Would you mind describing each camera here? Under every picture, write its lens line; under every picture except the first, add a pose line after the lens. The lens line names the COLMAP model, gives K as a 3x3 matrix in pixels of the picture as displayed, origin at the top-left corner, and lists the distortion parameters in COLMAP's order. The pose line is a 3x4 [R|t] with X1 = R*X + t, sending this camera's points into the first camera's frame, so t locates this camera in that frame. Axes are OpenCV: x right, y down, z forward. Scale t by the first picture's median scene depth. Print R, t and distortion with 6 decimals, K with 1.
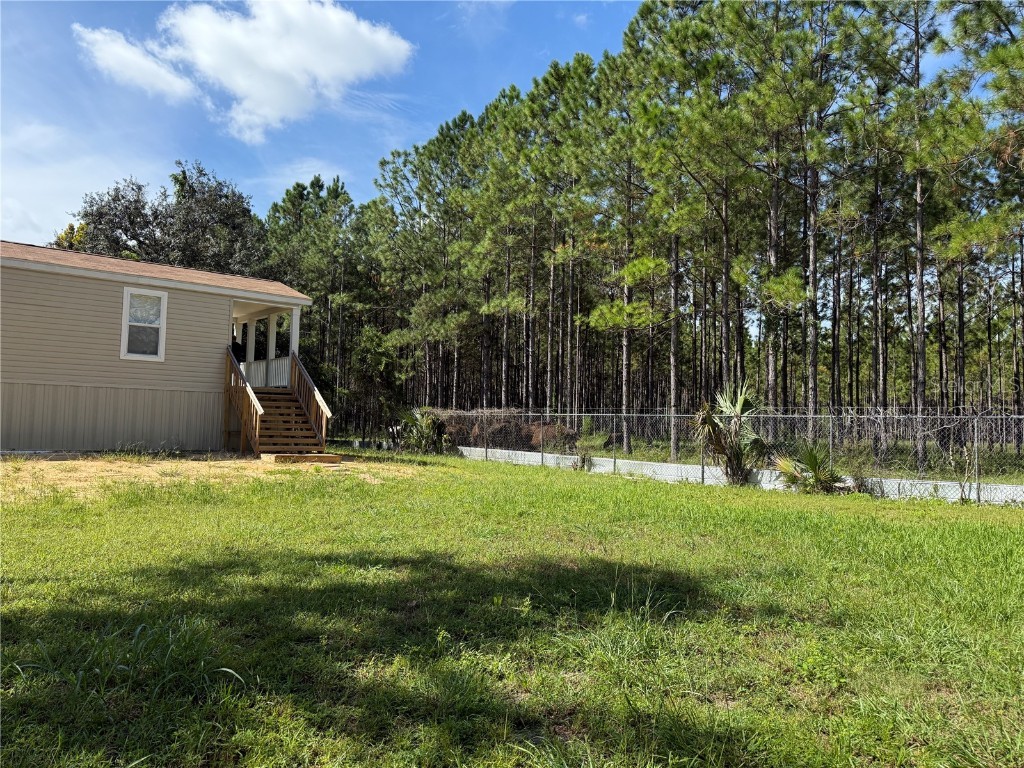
lens RADIAL K [[725.5, 0, 509.0], [0, 725.5, 387.1], [0, 0, 1]] dist [0.104902, -0.000087]
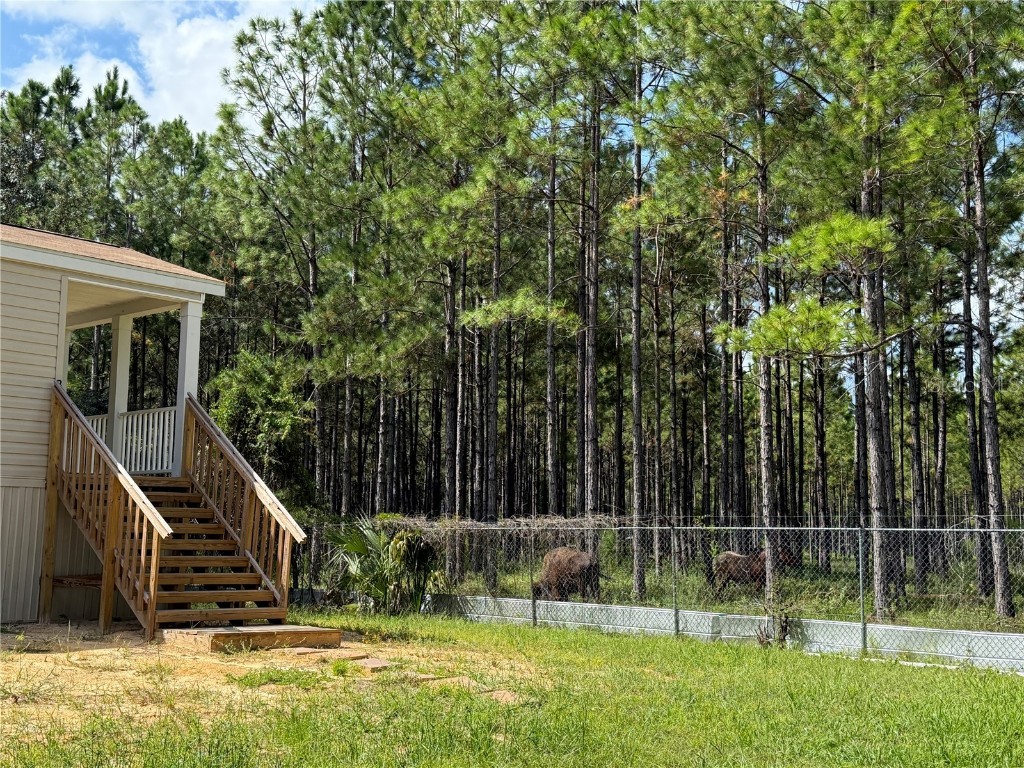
lens RADIAL K [[1286.2, 0, 510.5], [0, 1286.2, 357.7], [0, 0, 1]] dist [0.182229, -0.632832]
pose [[0.990857, 0.007876, 0.134686, -0.150183], [0.004101, 0.996075, -0.088421, 0.000373], [-0.134854, 0.088165, 0.986935, 0.130457]]
